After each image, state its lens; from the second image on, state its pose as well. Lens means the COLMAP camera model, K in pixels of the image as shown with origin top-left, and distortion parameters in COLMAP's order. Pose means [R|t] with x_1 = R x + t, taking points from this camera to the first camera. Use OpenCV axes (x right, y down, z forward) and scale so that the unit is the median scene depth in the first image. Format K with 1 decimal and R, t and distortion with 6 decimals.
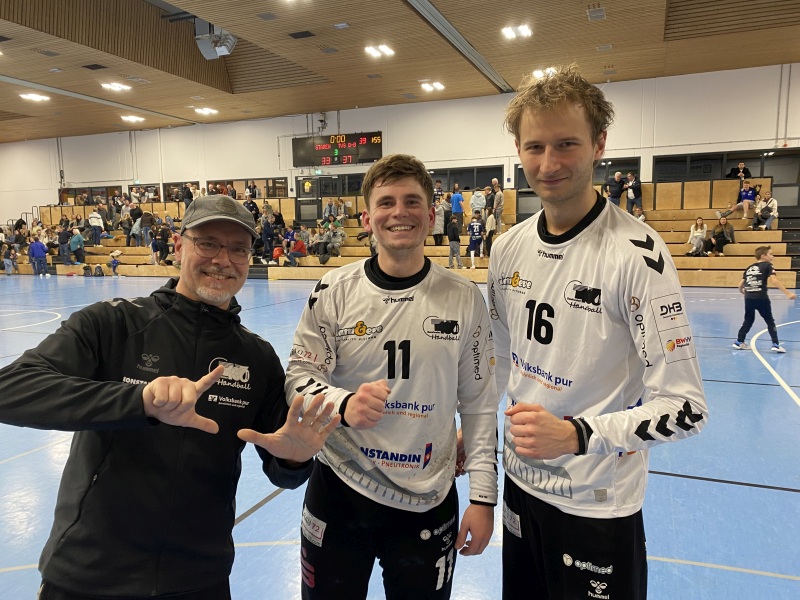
lens RADIAL K [[600.9, 0, 400.6], [0, 600.9, 304.8], [0, 0, 1]] dist [0.008346, -0.000345]
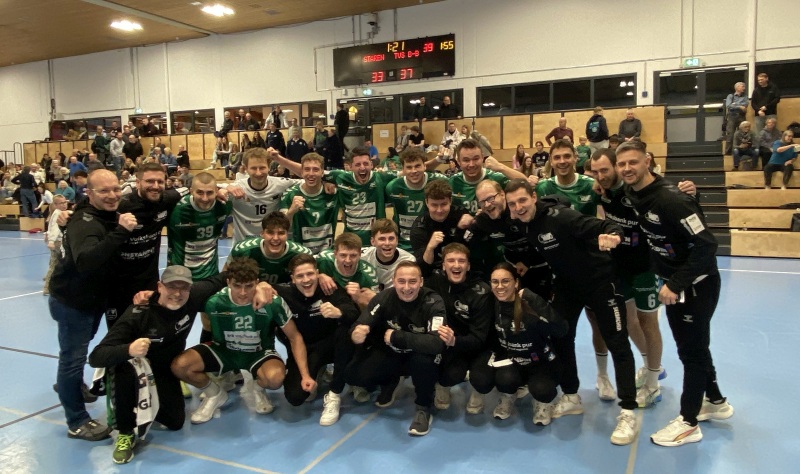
lens RADIAL K [[602.4, 0, 399.5], [0, 602.4, 232.7], [0, 0, 1]] dist [-0.002487, 0.000617]
pose [[0.997998, 0.000366, -0.063238, -0.048642], [-0.001920, 0.999698, -0.024515, -0.026535], [0.063210, 0.024588, 0.997697, 0.253118]]
